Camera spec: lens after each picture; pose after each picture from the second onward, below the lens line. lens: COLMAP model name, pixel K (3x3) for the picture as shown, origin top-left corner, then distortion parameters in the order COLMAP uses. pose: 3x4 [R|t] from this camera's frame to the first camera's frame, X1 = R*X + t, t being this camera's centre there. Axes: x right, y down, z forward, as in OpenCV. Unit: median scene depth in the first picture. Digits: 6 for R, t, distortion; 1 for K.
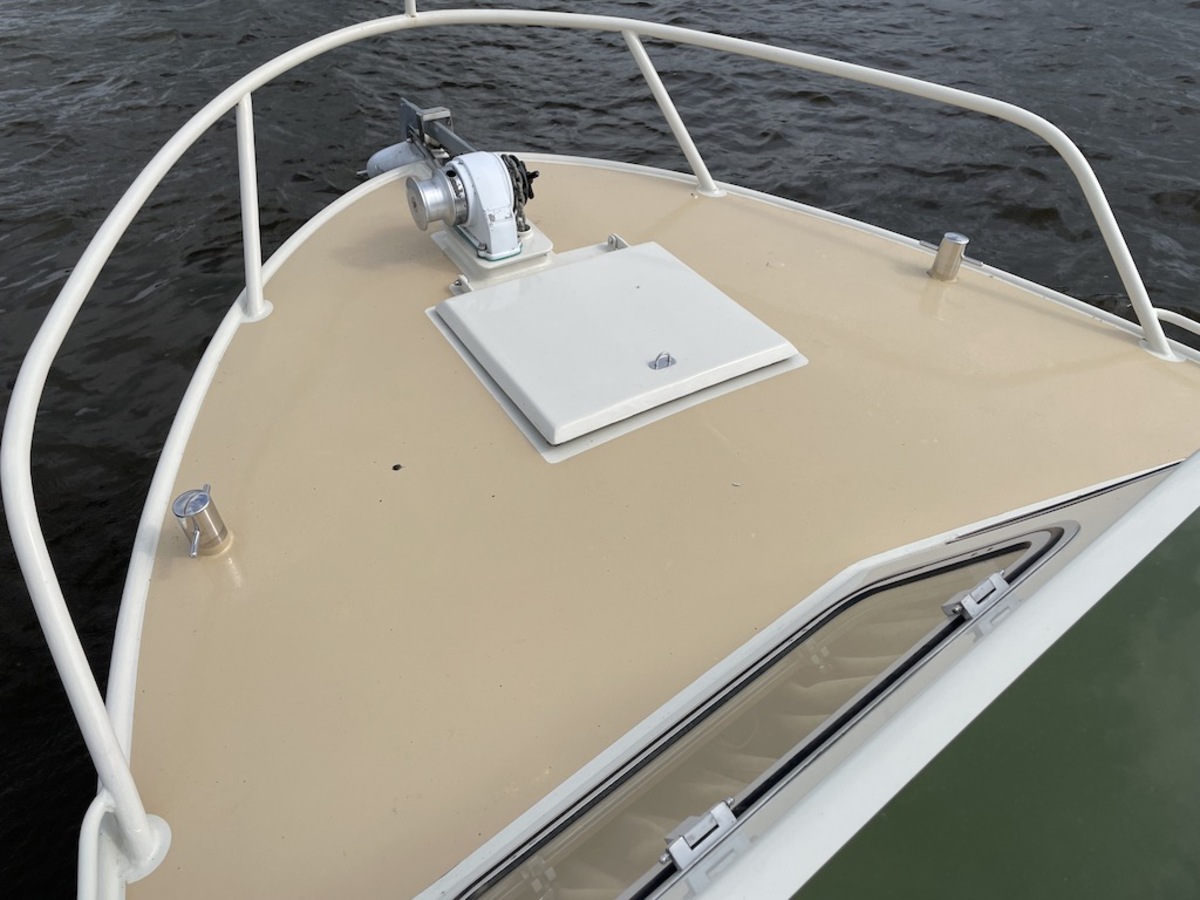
lens RADIAL K [[913.6, 0, 600.0], [0, 913.6, 450.0], [0, 0, 1]] dist [0.040091, -0.005377]
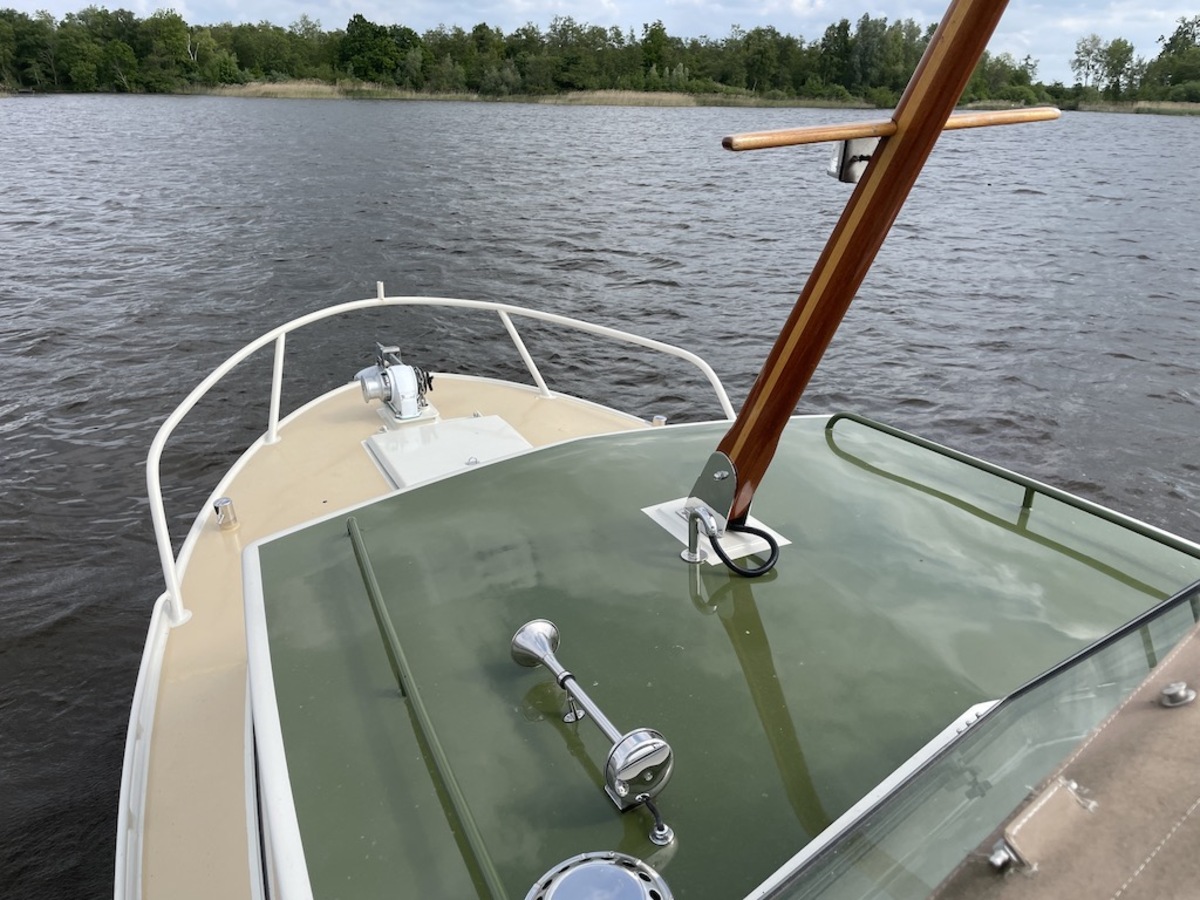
lens RADIAL K [[913.6, 0, 600.0], [0, 913.6, 450.0], [0, 0, 1]] dist [0.040091, -0.005377]
pose [[0.998112, 0.028092, -0.054613, 0.380873], [-0.042583, 0.957338, -0.285817, 0.360441], [0.044254, 0.287603, 0.956727, -0.725189]]
